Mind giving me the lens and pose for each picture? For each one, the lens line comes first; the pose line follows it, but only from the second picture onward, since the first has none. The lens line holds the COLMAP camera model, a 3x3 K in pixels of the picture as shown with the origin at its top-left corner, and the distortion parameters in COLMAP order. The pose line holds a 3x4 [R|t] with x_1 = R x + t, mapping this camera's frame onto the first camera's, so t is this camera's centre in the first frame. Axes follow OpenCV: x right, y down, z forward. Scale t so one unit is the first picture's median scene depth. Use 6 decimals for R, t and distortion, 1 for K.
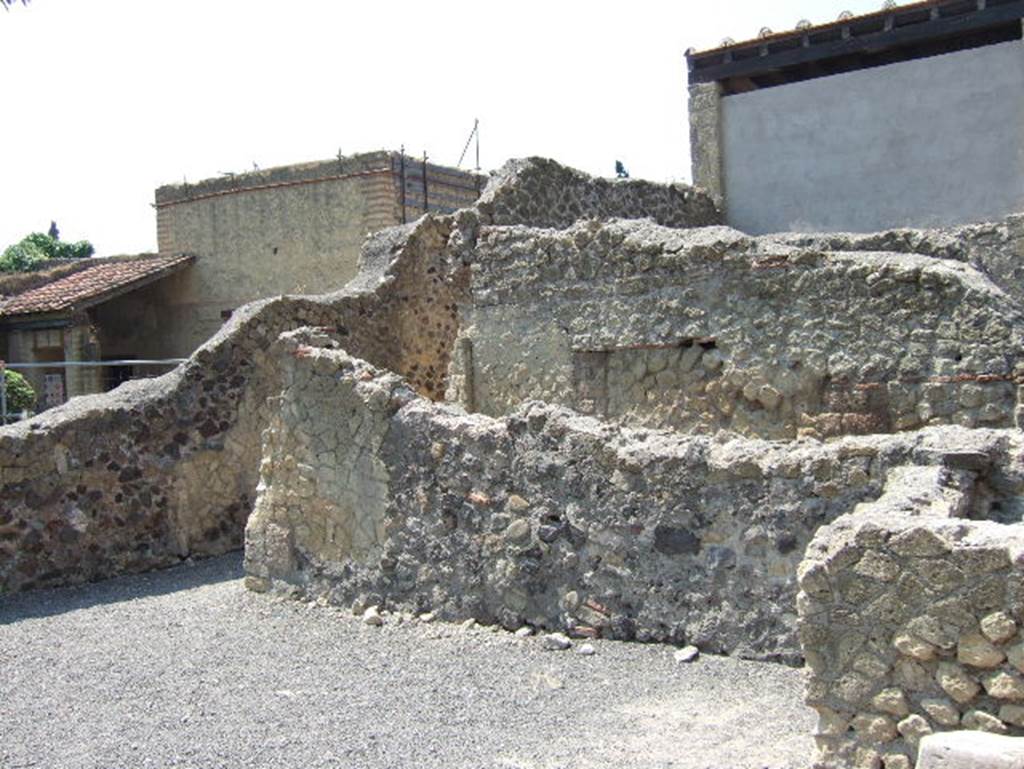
lens RADIAL K [[1101.4, 0, 512.0], [0, 1101.4, 384.5], [0, 0, 1]] dist [-0.080484, 0.033636]
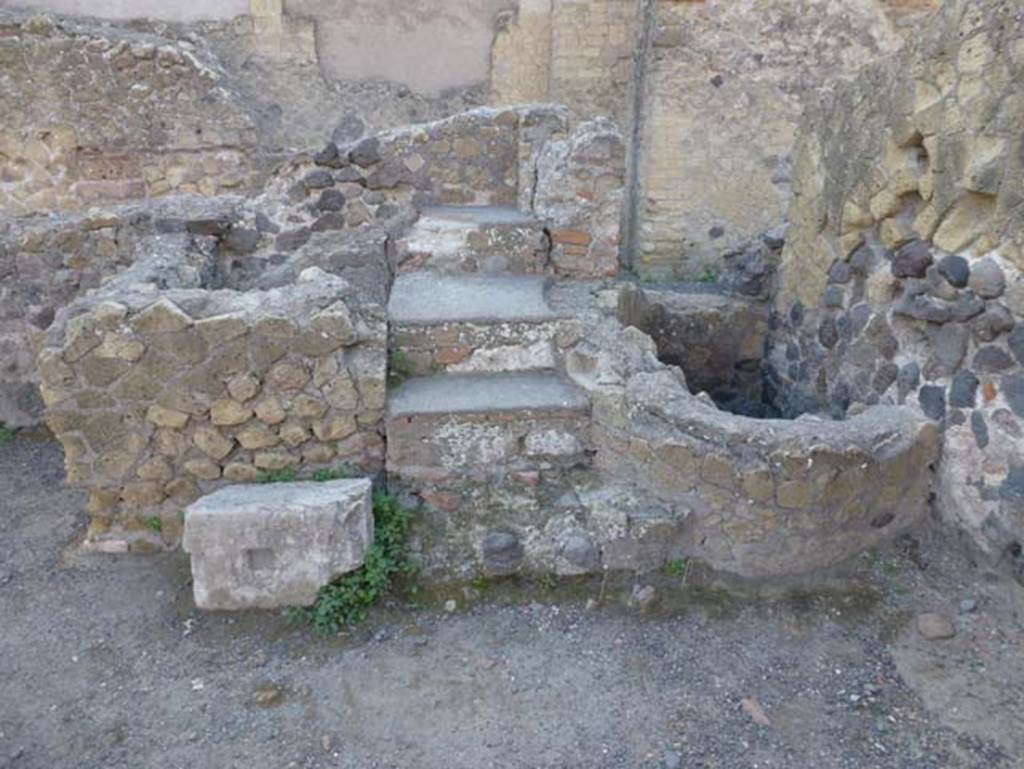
lens RADIAL K [[771.4, 0, 512.0], [0, 771.4, 384.5], [0, 0, 1]] dist [-0.046879, 0.037852]
pose [[0.732585, -0.192489, 0.652891, 0.095365], [-0.005976, 0.957326, 0.288949, -0.004154], [-0.680649, -0.215582, 0.700172, 0.183487]]
